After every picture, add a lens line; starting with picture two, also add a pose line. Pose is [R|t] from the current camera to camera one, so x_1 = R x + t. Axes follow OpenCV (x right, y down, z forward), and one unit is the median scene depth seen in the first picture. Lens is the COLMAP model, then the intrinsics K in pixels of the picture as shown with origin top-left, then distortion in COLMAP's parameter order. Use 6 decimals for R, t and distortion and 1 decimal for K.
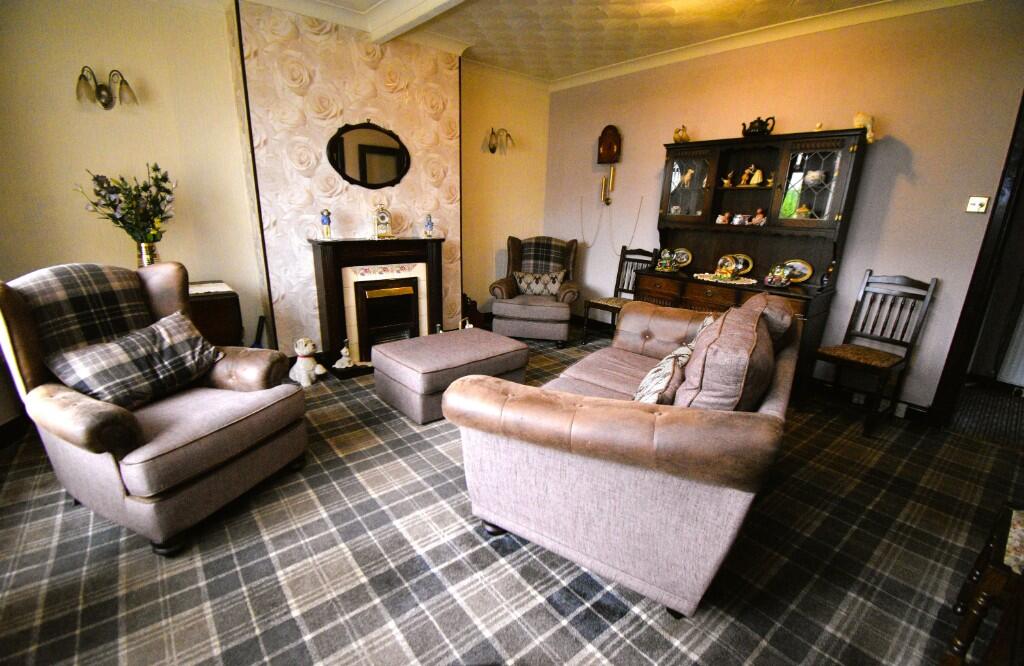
lens RADIAL K [[478.9, 0, 509.8], [0, 478.9, 364.6], [0, 0, 1]] dist [-0.001646, -0.000336]
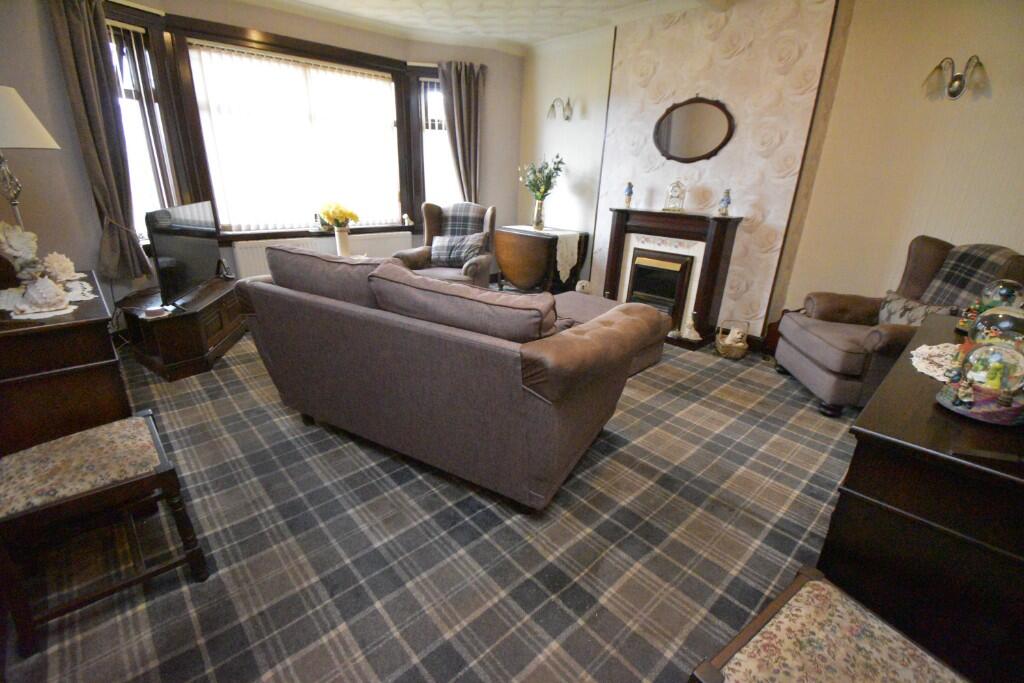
lens RADIAL K [[445.6, 0, 512.0], [0, 445.6, 341.5], [0, 0, 1]] dist [-0.019550, -0.000265]
pose [[0.051369, 0.332103, -0.941843, 0.703190], [-0.329918, 0.895784, 0.297868, -0.186681], [0.942611, 0.295430, 0.155582, 0.618436]]
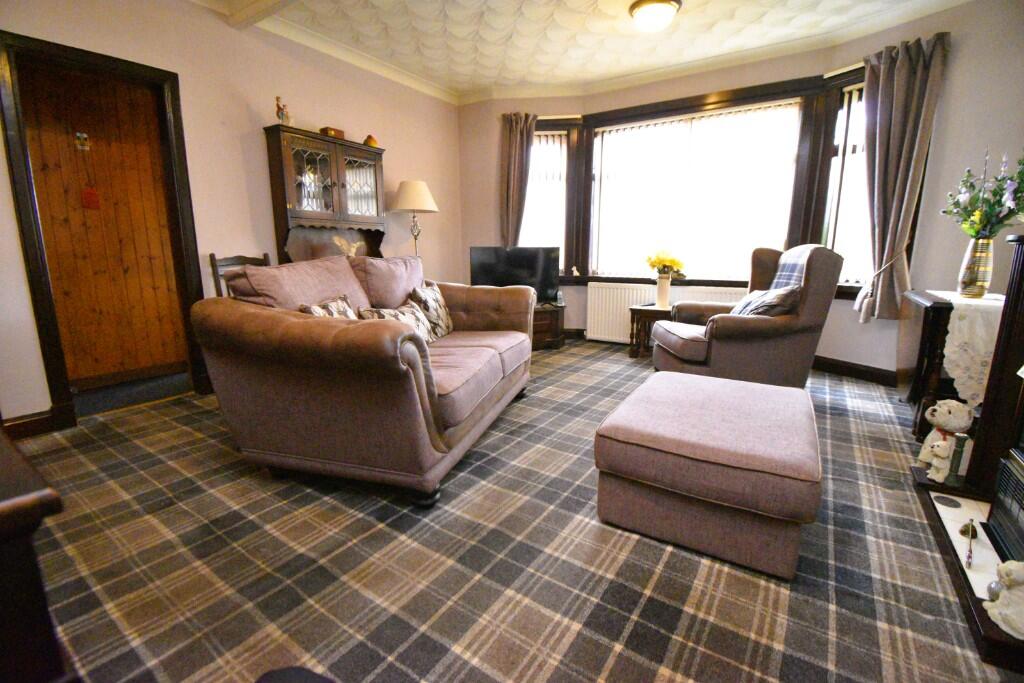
lens RADIAL K [[461.1, 0, 512.0], [0, 461.1, 341.5], [0, 0, 1]] dist [0.001237, -0.017581]
pose [[-0.961237, 0.029882, -0.274098, -4.240686], [-0.102739, 0.883701, 0.456637, -1.239853], [0.255866, 0.467097, -0.846376, 6.379543]]
